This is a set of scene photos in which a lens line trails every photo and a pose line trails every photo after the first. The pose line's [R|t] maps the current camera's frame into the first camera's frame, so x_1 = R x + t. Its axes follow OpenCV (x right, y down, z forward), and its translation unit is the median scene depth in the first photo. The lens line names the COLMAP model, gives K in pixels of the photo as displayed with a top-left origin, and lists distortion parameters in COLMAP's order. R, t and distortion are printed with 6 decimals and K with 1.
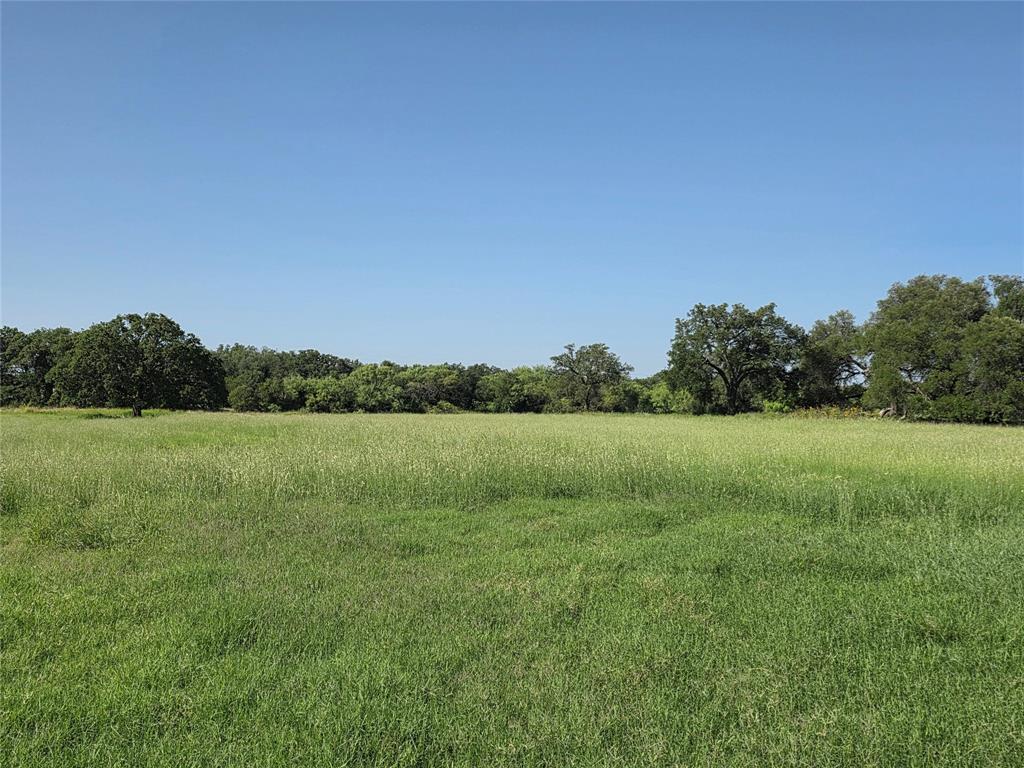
lens RADIAL K [[1027.2, 0, 511.4], [0, 1027.2, 386.7], [0, 0, 1]] dist [0.003501, 0.000000]
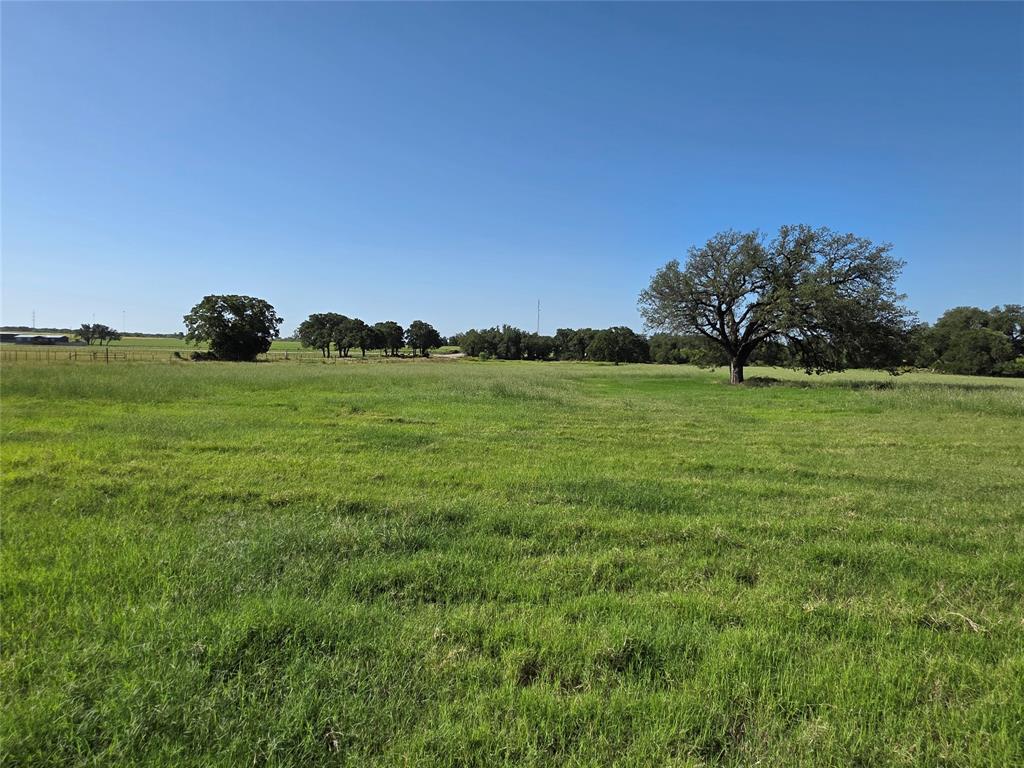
lens RADIAL K [[609.9, 0, 513.6], [0, 609.9, 381.3], [0, 0, 1]] dist [-0.000479, -0.000658]
pose [[0.866459, 0.029169, -0.498395, 0.174641], [-0.002530, 0.998536, 0.054040, -0.013020], [0.499242, -0.045562, 0.865264, -0.453282]]
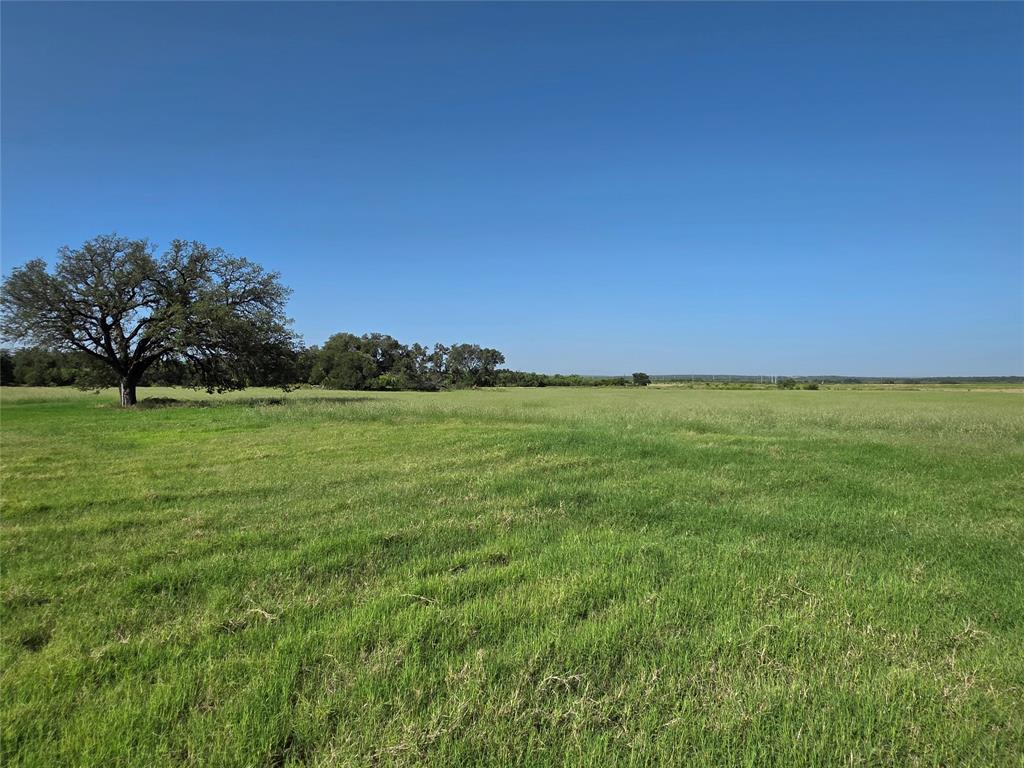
lens RADIAL K [[609.9, 0, 515.3], [0, 609.9, 381.2], [0, 0, 1]] dist [-0.000479, -0.000658]
pose [[0.928699, -0.003589, 0.370817, 0.182007], [-0.003851, 0.999806, 0.019321, -0.012761], [-0.370814, -0.019372, 0.928505, -0.451244]]
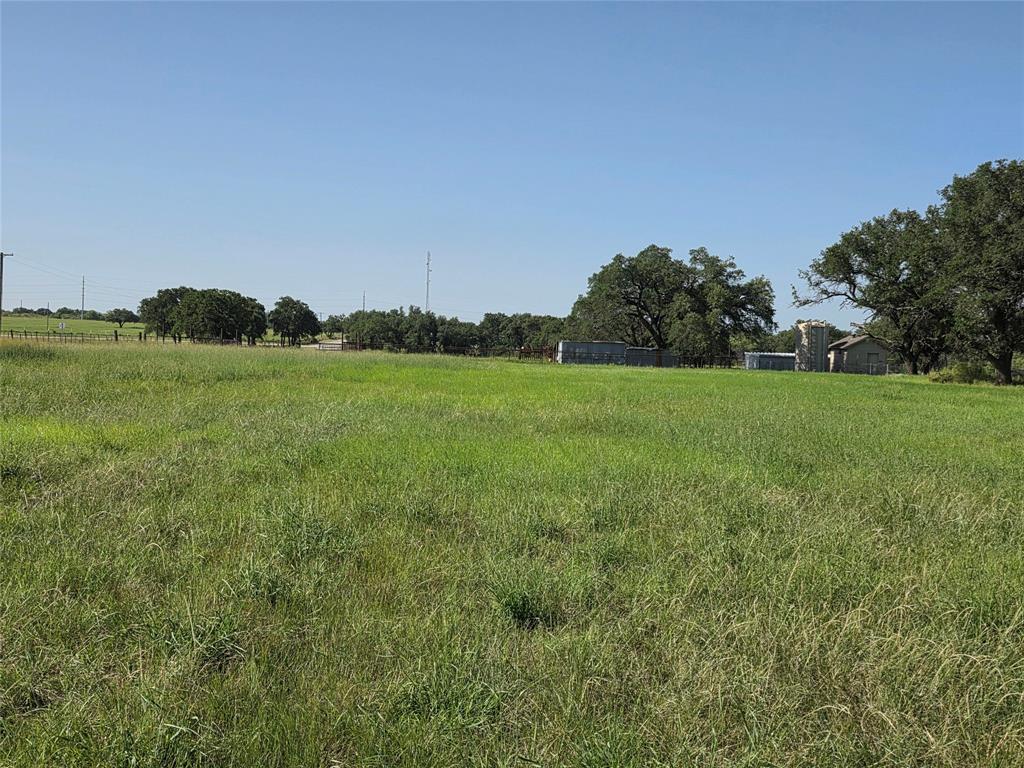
lens RADIAL K [[1245.5, 0, 510.7], [0, 1245.5, 384.3], [0, 0, 1]] dist [0.088603, 0.000000]
pose [[0.928147, 0.032673, -0.370776, 0.460841], [-0.019088, 0.999007, 0.040253, -0.027364], [0.371723, -0.030283, 0.927850, -1.370144]]
